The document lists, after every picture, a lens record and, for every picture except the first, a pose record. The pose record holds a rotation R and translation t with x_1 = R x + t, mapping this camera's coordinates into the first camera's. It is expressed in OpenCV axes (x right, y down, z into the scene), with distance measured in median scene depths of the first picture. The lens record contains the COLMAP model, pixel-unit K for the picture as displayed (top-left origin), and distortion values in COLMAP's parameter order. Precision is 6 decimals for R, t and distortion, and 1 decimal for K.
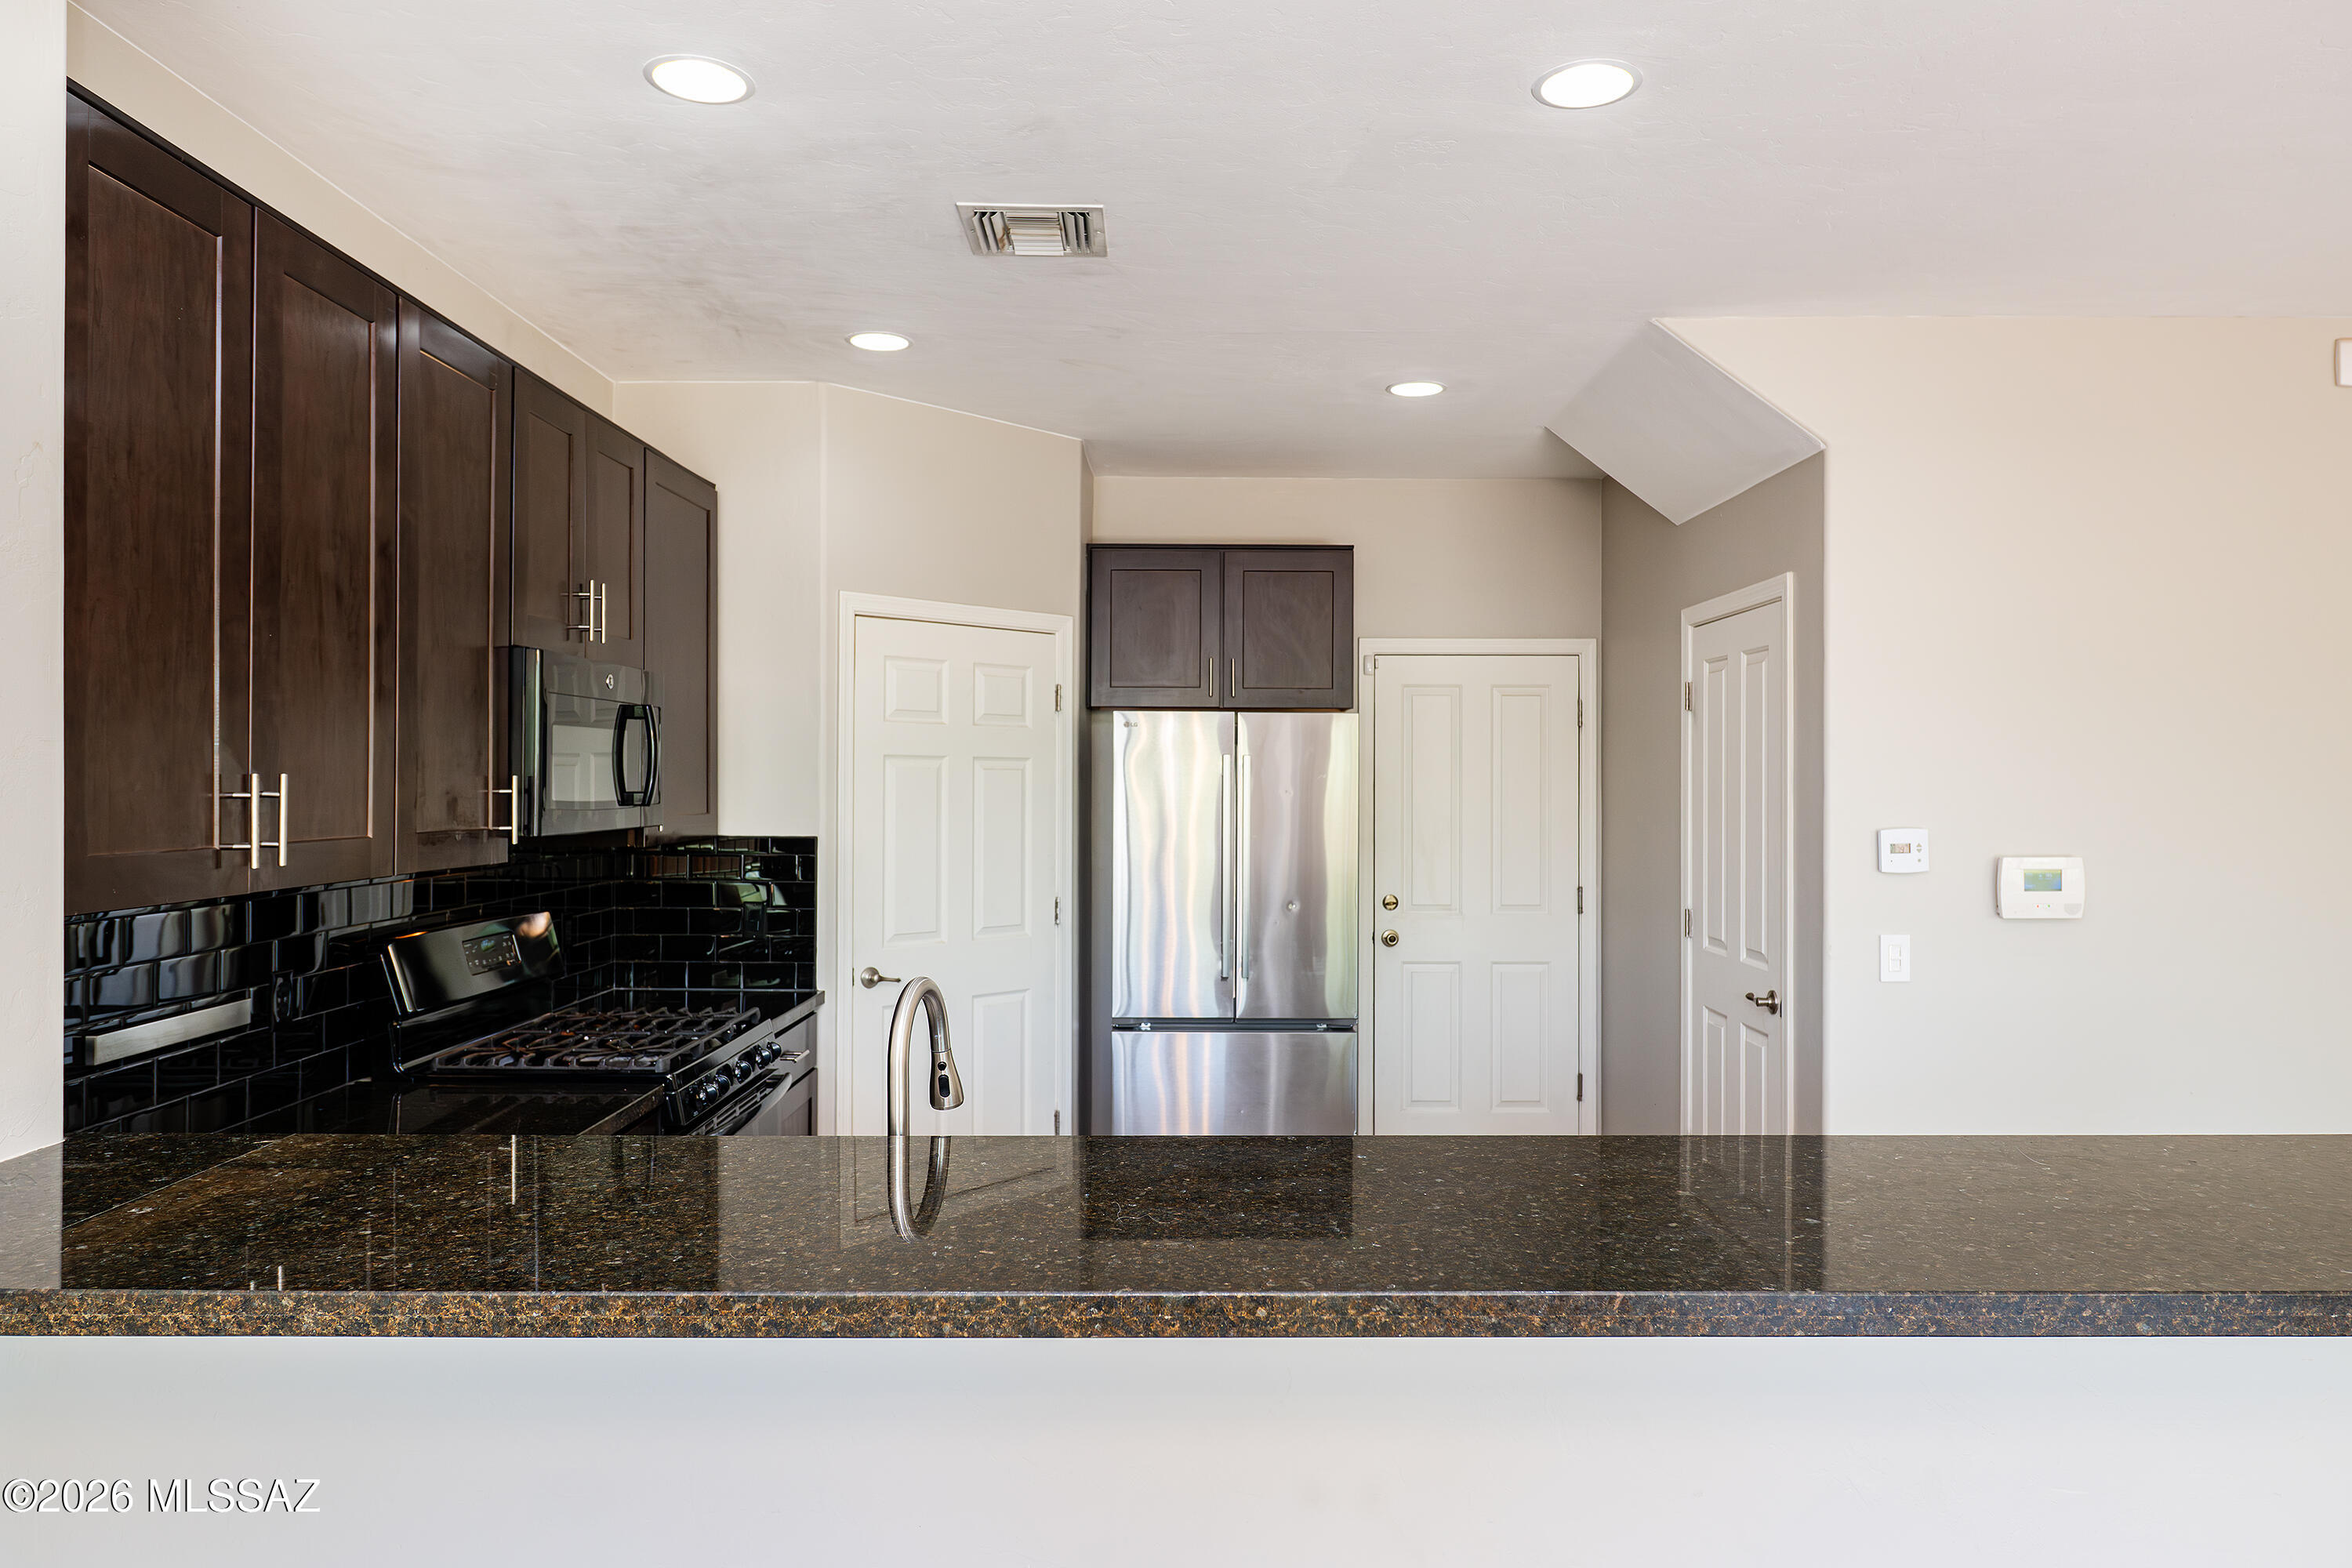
lens RADIAL K [[1505.0, 0, 1182.0], [0, 1505.0, 776.7], [0, 0, 1]] dist [-0.011671, -0.003783]
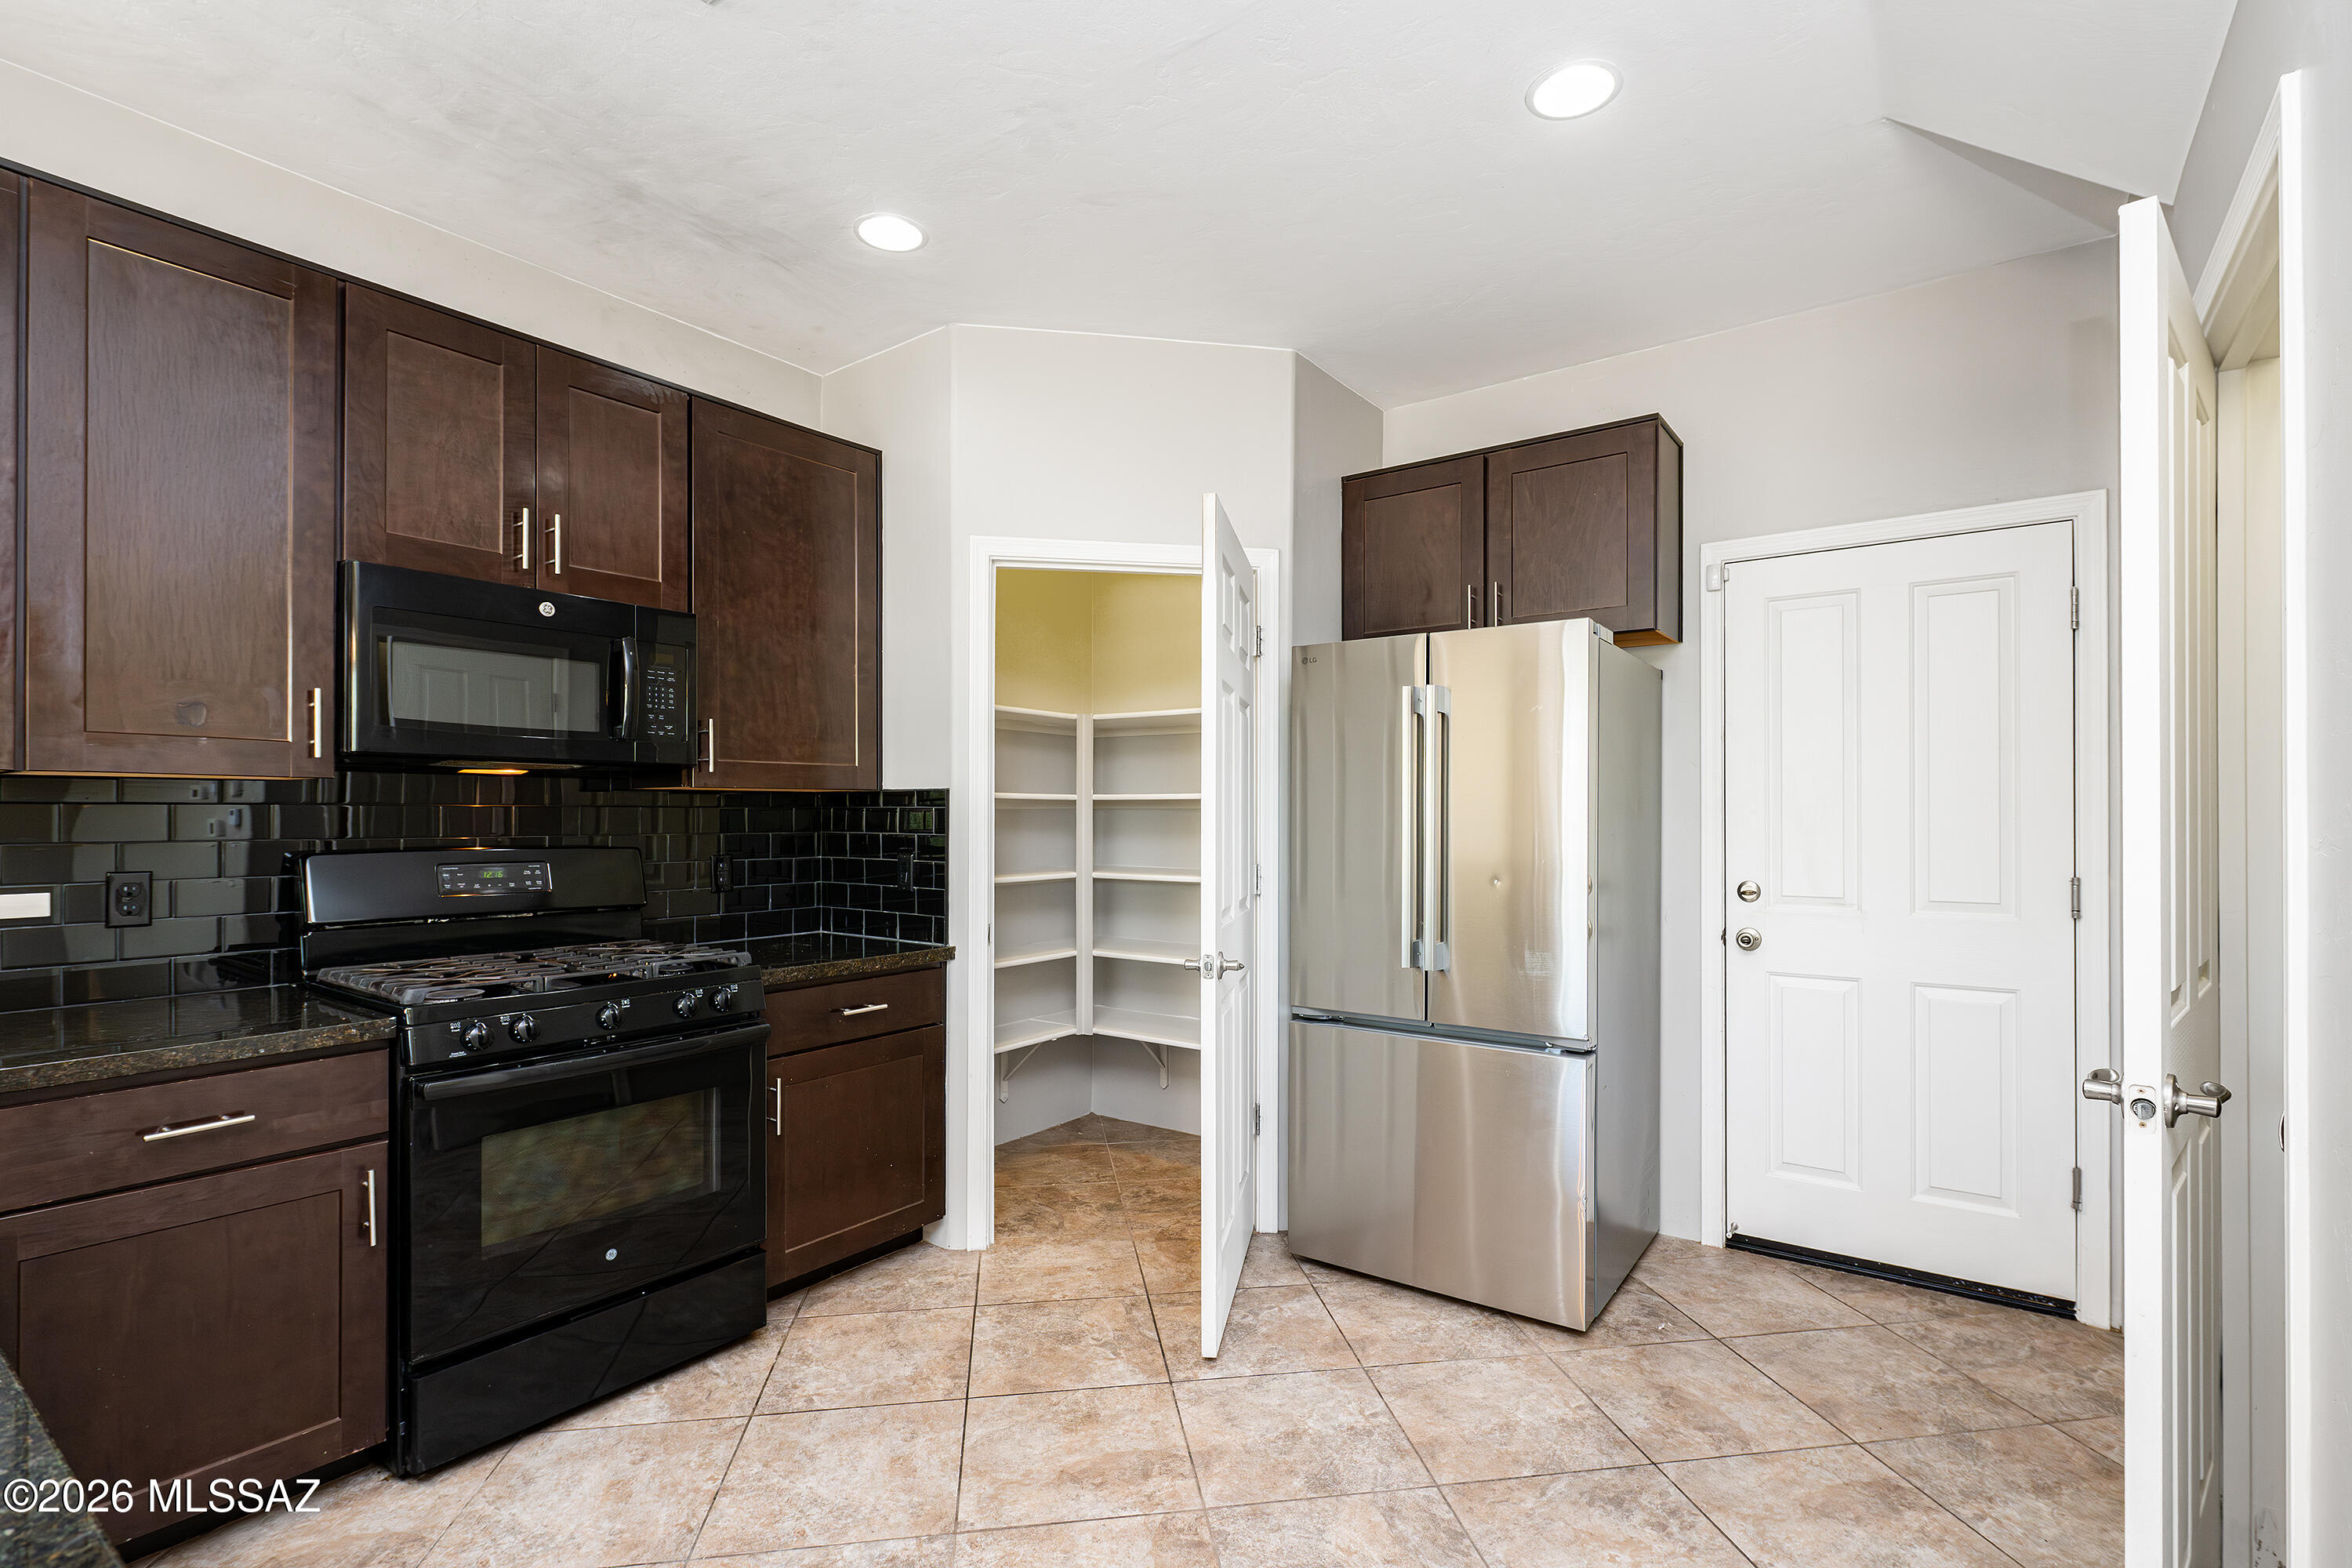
lens RADIAL K [[1078.8, 0, 1172.7], [0, 1078.8, 814.1], [0, 0, 1]] dist [0.000616, 0.000131]
pose [[0.809188, -0.007427, -0.587503, 0.232687], [0.004845, 0.999970, -0.005969, 0.049186], [0.587530, 0.001984, 0.809200, 0.414797]]
